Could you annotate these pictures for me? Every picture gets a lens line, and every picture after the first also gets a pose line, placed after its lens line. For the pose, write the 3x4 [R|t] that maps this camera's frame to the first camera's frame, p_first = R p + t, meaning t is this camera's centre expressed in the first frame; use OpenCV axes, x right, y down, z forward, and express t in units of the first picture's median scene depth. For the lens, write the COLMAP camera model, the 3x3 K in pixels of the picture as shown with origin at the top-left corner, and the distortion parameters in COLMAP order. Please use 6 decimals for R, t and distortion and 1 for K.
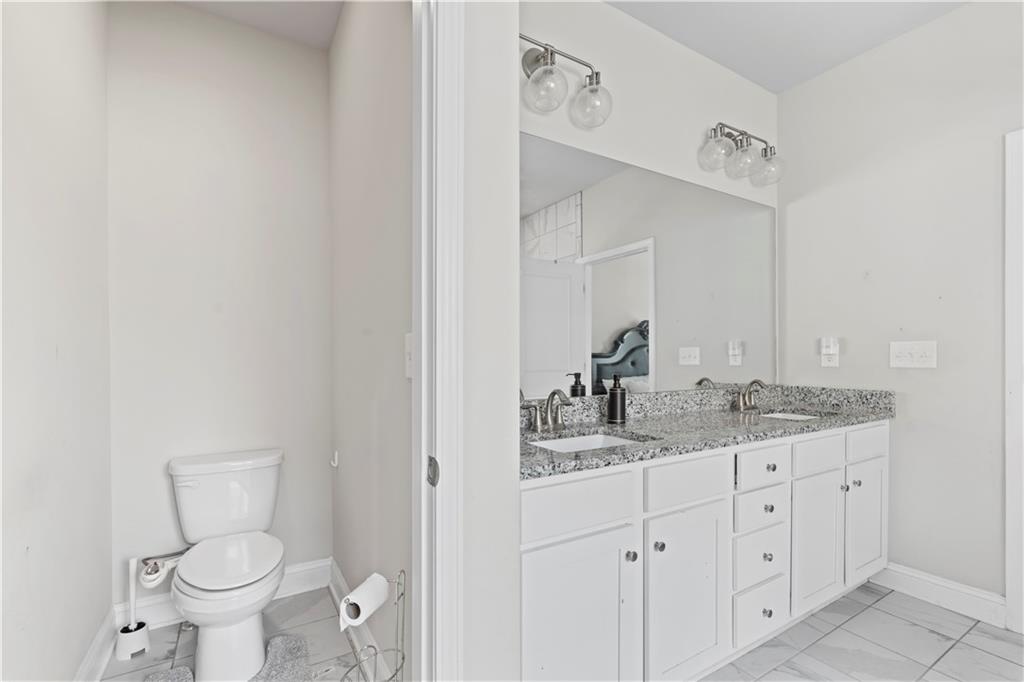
lens RADIAL K [[450.1, 0, 505.7], [0, 450.1, 363.5], [0, 0, 1]] dist [-0.002771, -0.000496]
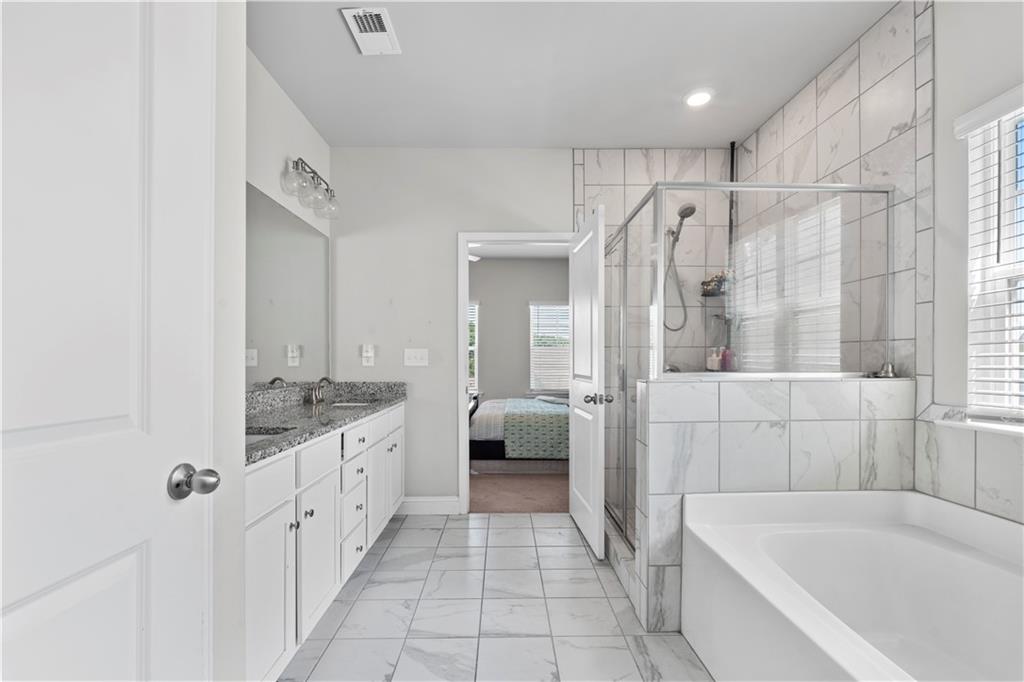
lens RADIAL K [[450.1, 0, 514.3], [0, 450.1, 360.5], [0, 0, 1]] dist [-0.002771, -0.000496]
pose [[0.496295, 0.000478, 0.868154, -0.259634], [0.007978, 0.999955, -0.005111, 0.000738], [-0.868117, 0.009462, 0.496269, -0.057216]]
